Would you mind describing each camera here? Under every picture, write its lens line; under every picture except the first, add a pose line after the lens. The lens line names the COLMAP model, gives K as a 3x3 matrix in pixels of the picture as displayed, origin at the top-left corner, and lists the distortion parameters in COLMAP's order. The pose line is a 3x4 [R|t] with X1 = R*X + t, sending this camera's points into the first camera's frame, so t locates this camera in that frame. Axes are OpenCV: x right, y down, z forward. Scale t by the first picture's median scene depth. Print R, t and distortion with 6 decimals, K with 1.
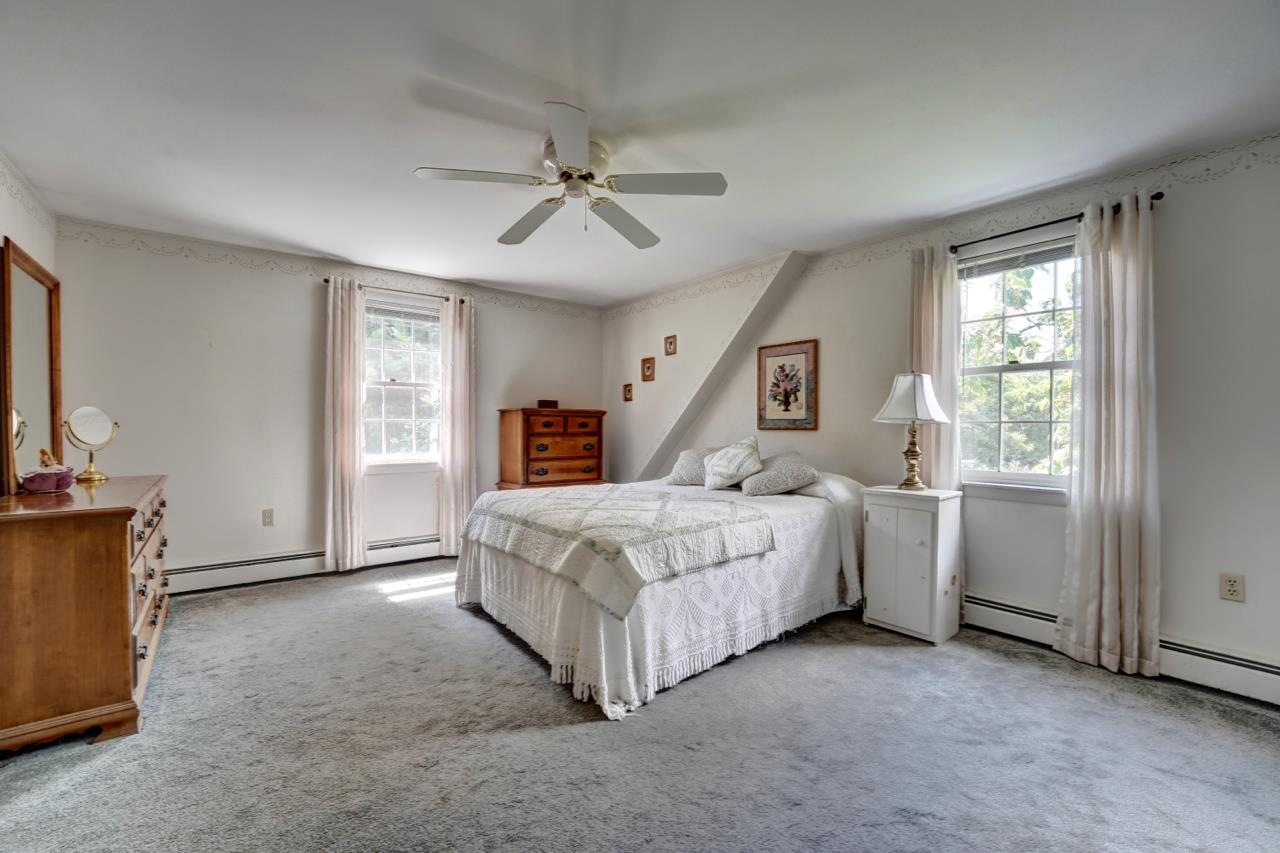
lens RADIAL K [[523.4, 0, 641.5], [0, 523.4, 430.8], [0, 0, 1]] dist [-0.001109, -0.000125]
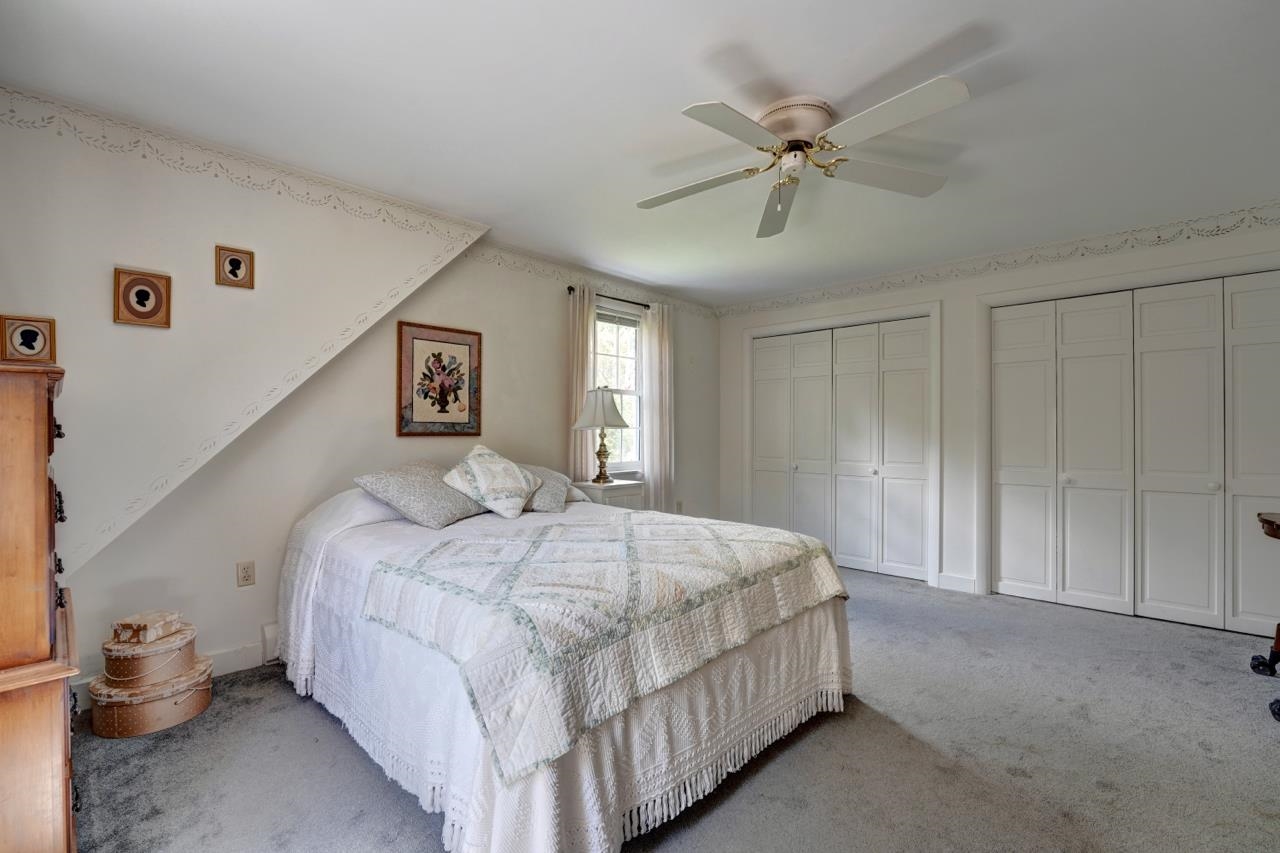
lens RADIAL K [[560.6, 0, 640.0], [0, 560.6, 426.5], [0, 0, 1]] dist [-0.000211, 0.000019]
pose [[-0.125308, 0.001721, 0.992116, -0.611398], [0.002196, 0.999997, -0.001457, -0.014202], [-0.992116, 0.001996, -0.125311, 0.811919]]
